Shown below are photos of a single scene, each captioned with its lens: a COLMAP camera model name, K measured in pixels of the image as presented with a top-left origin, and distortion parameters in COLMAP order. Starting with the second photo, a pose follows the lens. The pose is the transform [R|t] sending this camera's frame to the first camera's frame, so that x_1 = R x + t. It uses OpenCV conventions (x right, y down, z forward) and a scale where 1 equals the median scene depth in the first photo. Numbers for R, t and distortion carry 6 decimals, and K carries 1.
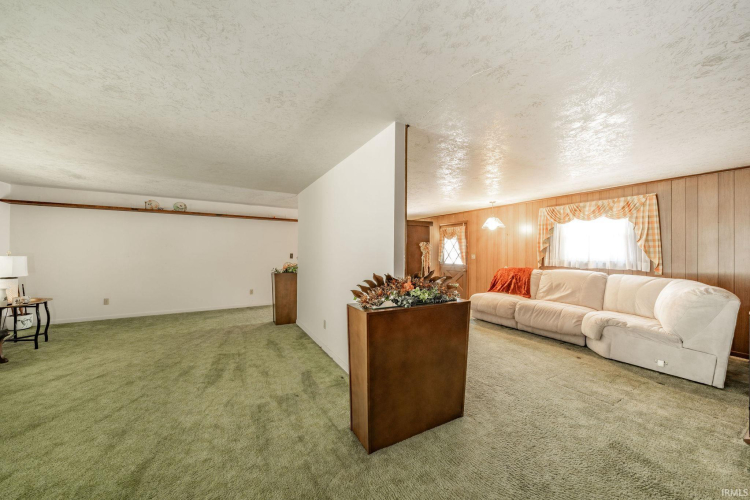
lens RADIAL K [[264.4, 0, 361.9], [0, 264.4, 249.0], [0, 0, 1]] dist [-0.000335, -0.000169]
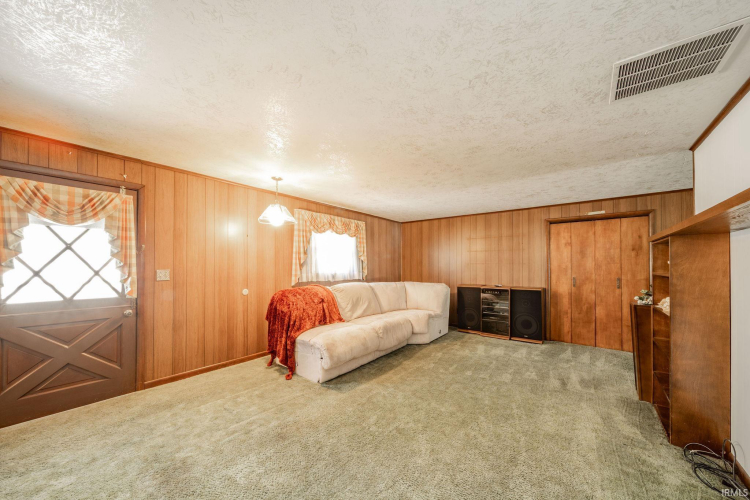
lens RADIAL K [[271.2, 0, 375.7], [0, 271.2, 269.7], [0, 0, 1]] dist [-0.000182, -0.000107]
pose [[-0.414455, -0.016681, 0.909917, -0.173448], [-0.015434, 0.999817, 0.011300, 0.014798], [-0.909939, -0.009360, -0.414637, 1.324230]]
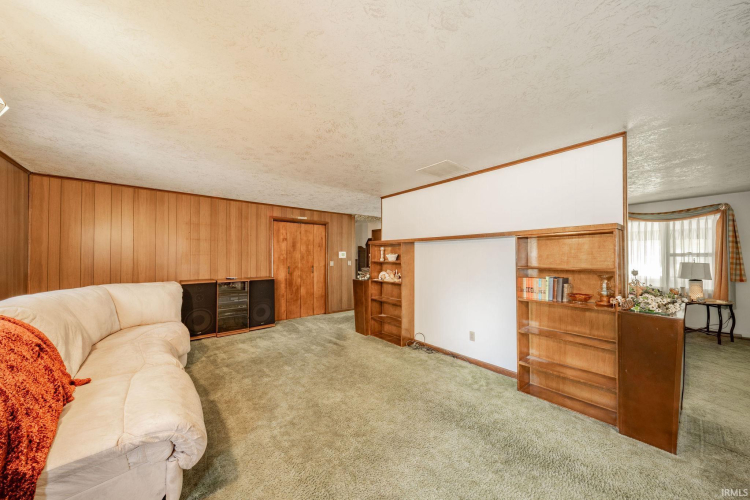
lens RADIAL K [[266.2, 0, 371.5], [0, 266.2, 260.5], [0, 0, 1]] dist [0.008105, -0.000023]
pose [[-0.970673, -0.002218, -0.240392, 0.356169], [-0.001985, 0.999997, -0.001213, 0.016895], [0.240394, -0.000700, -0.970675, 1.529450]]
